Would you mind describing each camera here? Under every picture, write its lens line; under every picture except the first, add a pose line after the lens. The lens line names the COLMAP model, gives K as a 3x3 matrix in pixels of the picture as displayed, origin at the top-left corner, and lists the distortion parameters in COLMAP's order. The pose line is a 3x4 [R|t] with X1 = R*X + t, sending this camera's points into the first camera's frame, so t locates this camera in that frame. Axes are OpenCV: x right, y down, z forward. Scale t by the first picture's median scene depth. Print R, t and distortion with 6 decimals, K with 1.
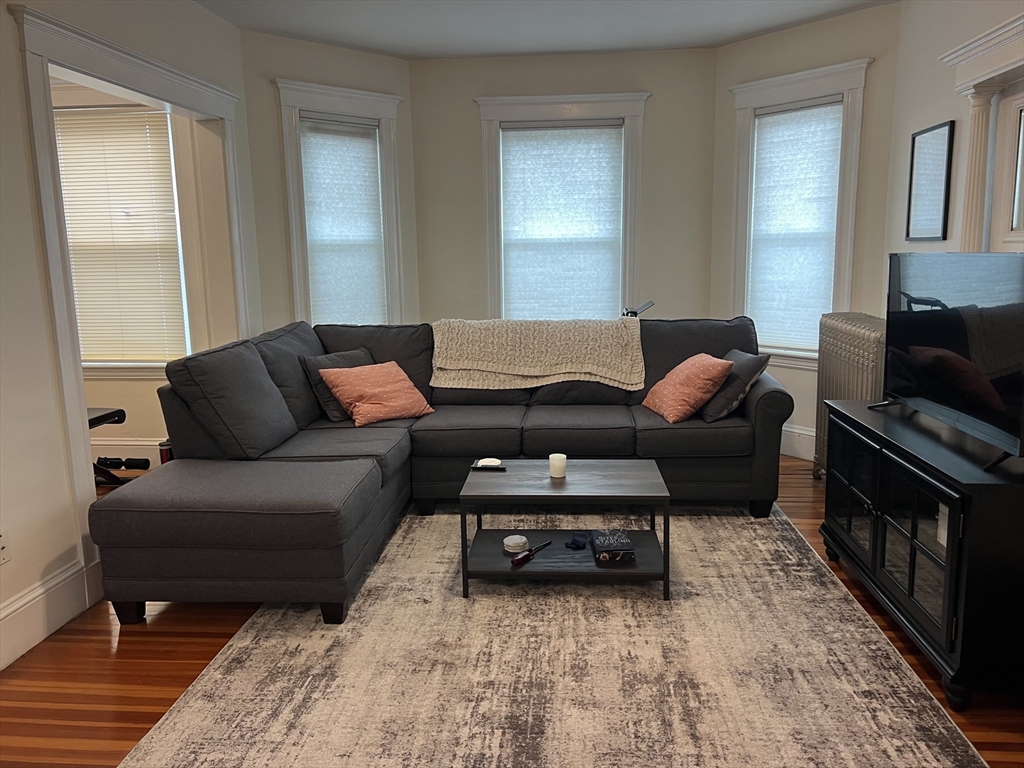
lens RADIAL K [[767.2, 0, 512.0], [0, 767.2, 384.0], [0, 0, 1]] dist [0.045902, -0.049967]
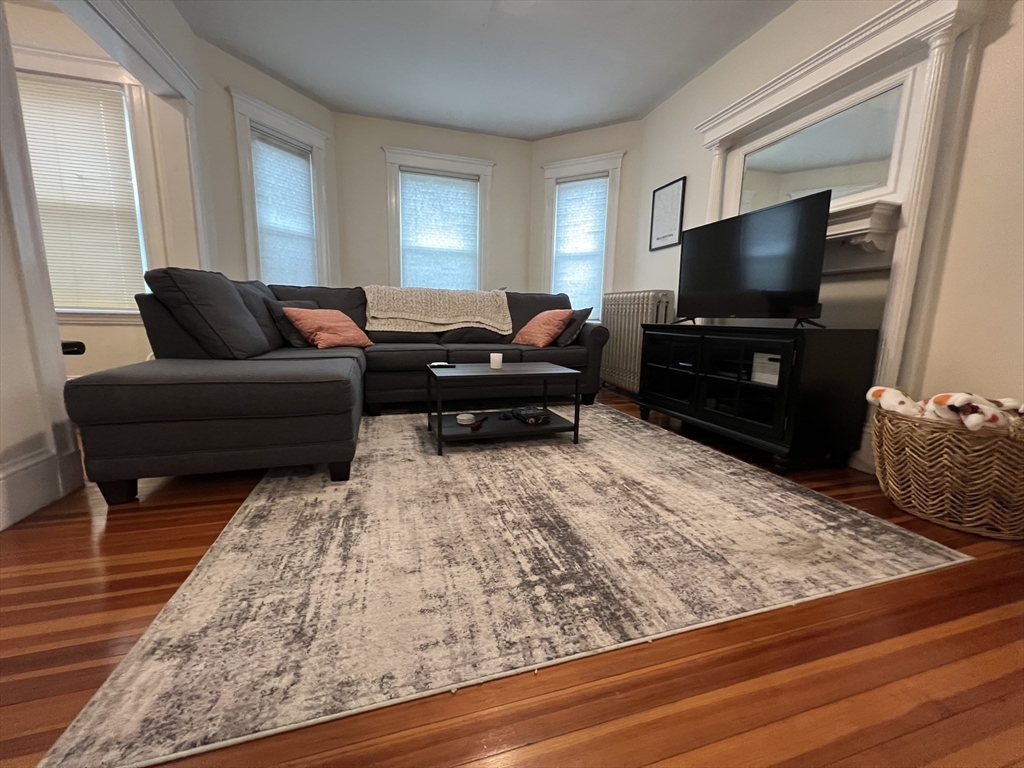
lens RADIAL K [[409.9, 0, 512.5], [0, 409.9, 388.3], [0, 0, 1]] dist [-0.002408, -0.000020]
pose [[0.928069, -0.025118, 0.371561, -0.213908], [0.023948, 0.999683, 0.007763, 0.168232], [-0.371638, 0.001693, 0.928376, 0.316813]]
